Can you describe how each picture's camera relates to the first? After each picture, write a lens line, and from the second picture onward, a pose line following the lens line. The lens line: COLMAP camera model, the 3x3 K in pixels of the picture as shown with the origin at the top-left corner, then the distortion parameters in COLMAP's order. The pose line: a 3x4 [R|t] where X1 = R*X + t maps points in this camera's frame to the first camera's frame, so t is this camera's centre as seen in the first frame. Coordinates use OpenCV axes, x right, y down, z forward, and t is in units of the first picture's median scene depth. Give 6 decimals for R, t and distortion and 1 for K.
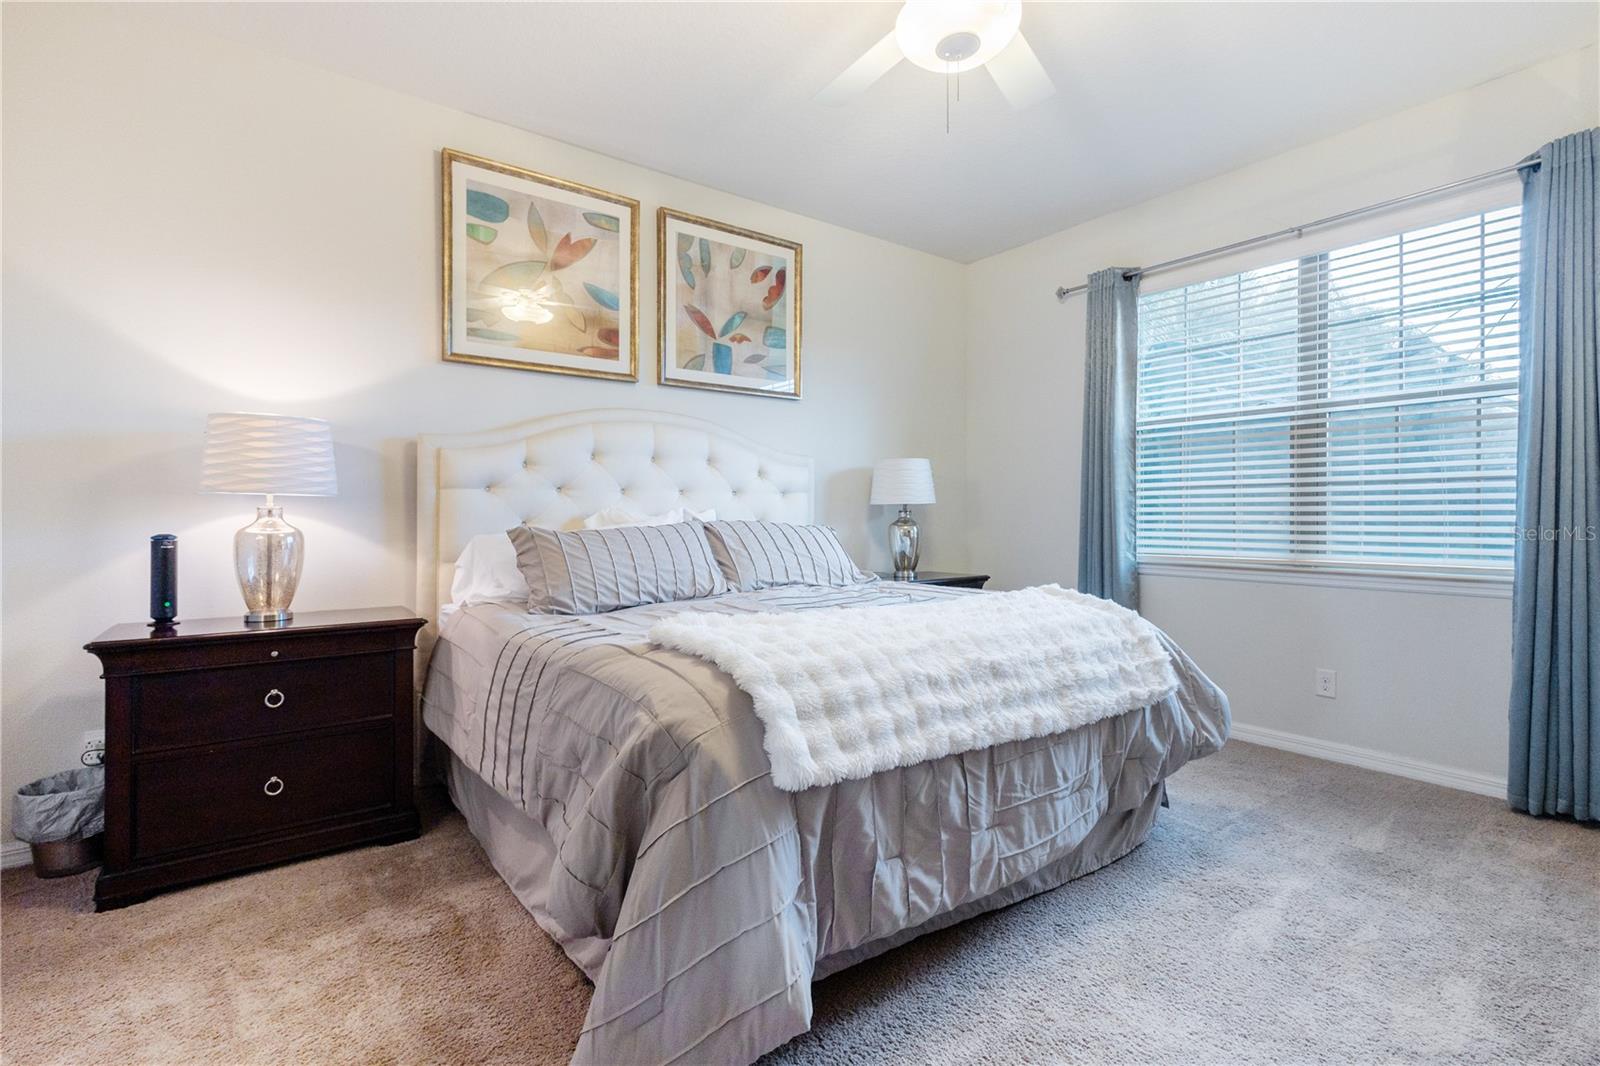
lens RADIAL K [[757.5, 0, 812.4], [0, 757.5, 525.8], [0, 0, 1]] dist [0.016520, -0.004947]
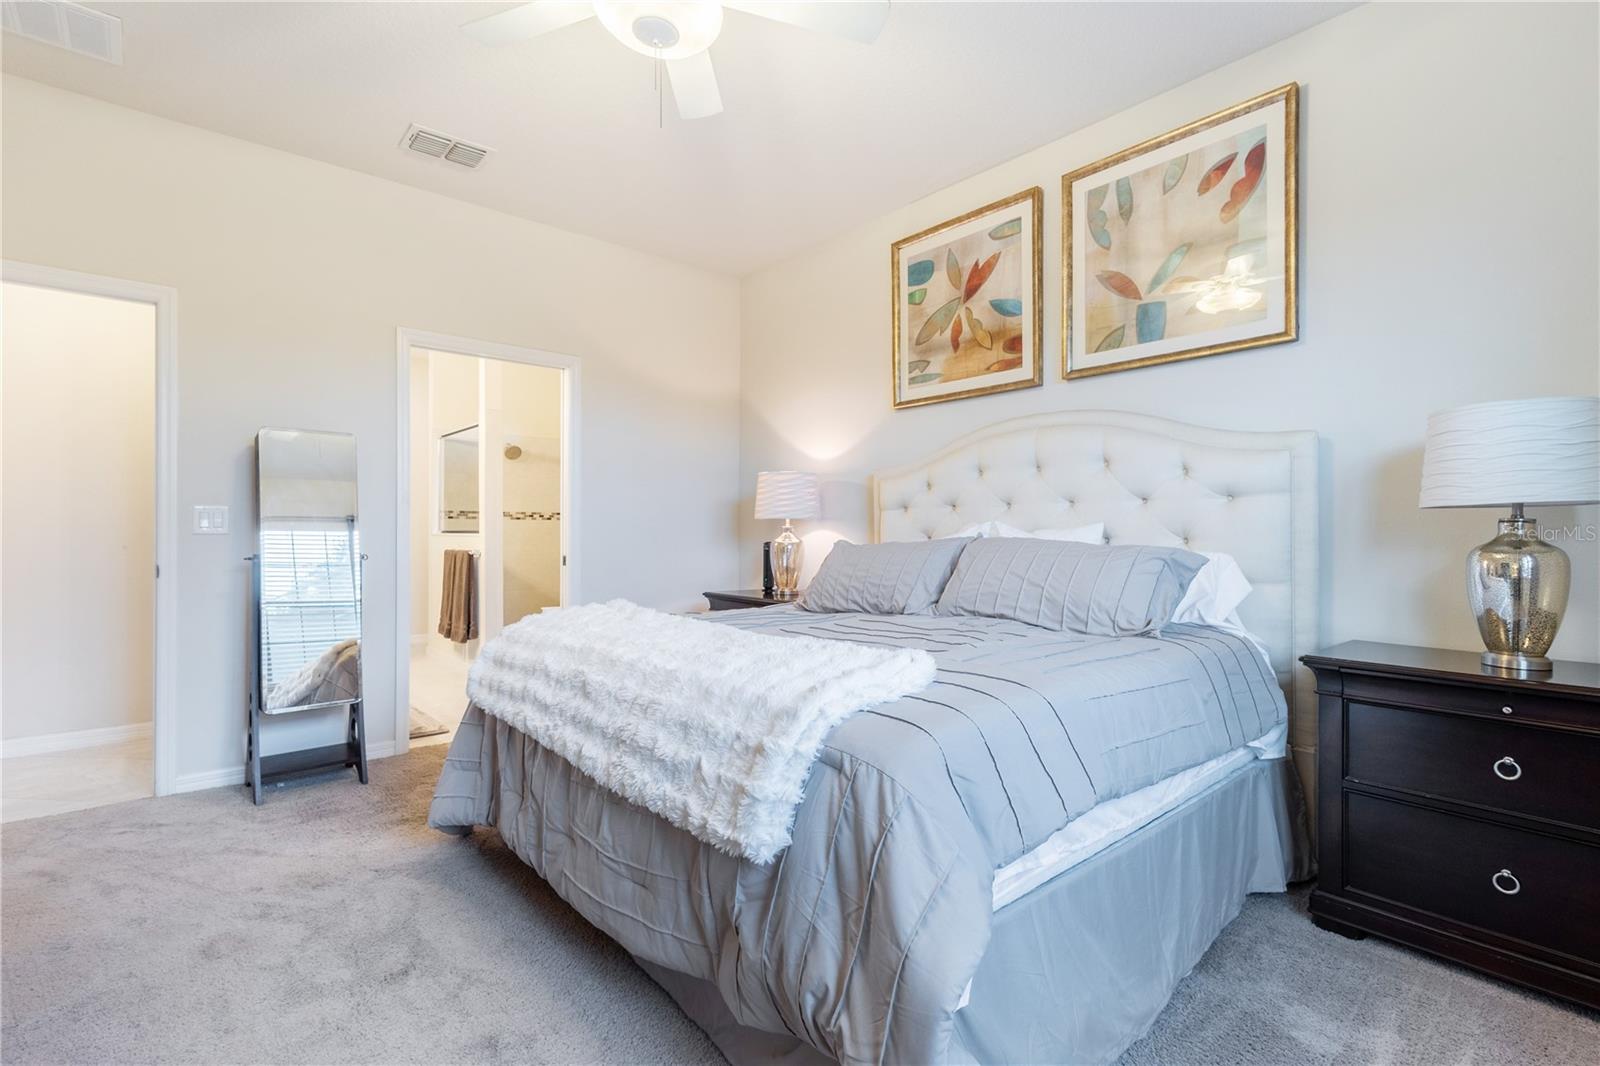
lens RADIAL K [[757.5, 0, 799.4], [0, 757.5, 536.8], [0, 0, 1]] dist [0.016520, -0.004947]
pose [[0.046763, -0.005245, -0.998892, 0.660339], [-0.026427, 0.999630, -0.006486, 0.004980], [0.998556, 0.026701, 0.046607, 0.680110]]
